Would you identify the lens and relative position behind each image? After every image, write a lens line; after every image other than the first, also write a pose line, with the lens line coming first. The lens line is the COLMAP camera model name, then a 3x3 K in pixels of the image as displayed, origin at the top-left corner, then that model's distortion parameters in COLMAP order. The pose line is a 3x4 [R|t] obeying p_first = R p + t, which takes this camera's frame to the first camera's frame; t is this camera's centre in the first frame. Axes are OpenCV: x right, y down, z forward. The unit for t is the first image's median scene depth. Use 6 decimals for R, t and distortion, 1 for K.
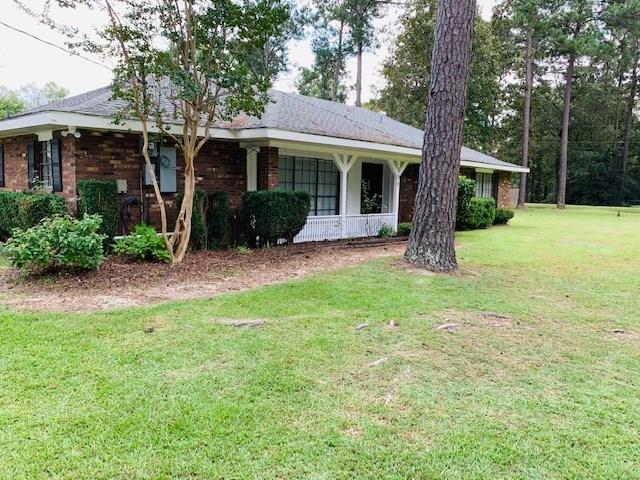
lens RADIAL K [[491.5, 0, 321.2], [0, 491.5, 238.1], [0, 0, 1]] dist [0.036743, -0.042792]
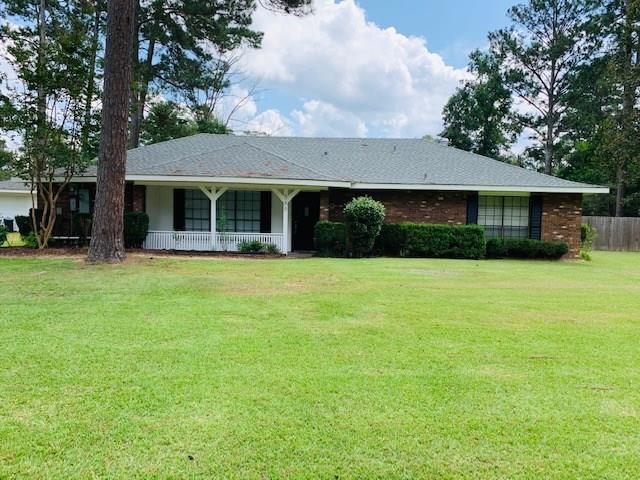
lens RADIAL K [[491.5, 0, 317.7], [0, 491.5, 239.8], [0, 0, 1]] dist [0.036743, -0.042792]
pose [[0.687908, 0.023350, -0.725423, 1.194421], [-0.077835, 0.996092, -0.041747, 0.005575], [0.721613, 0.085182, 0.687037, 0.301410]]
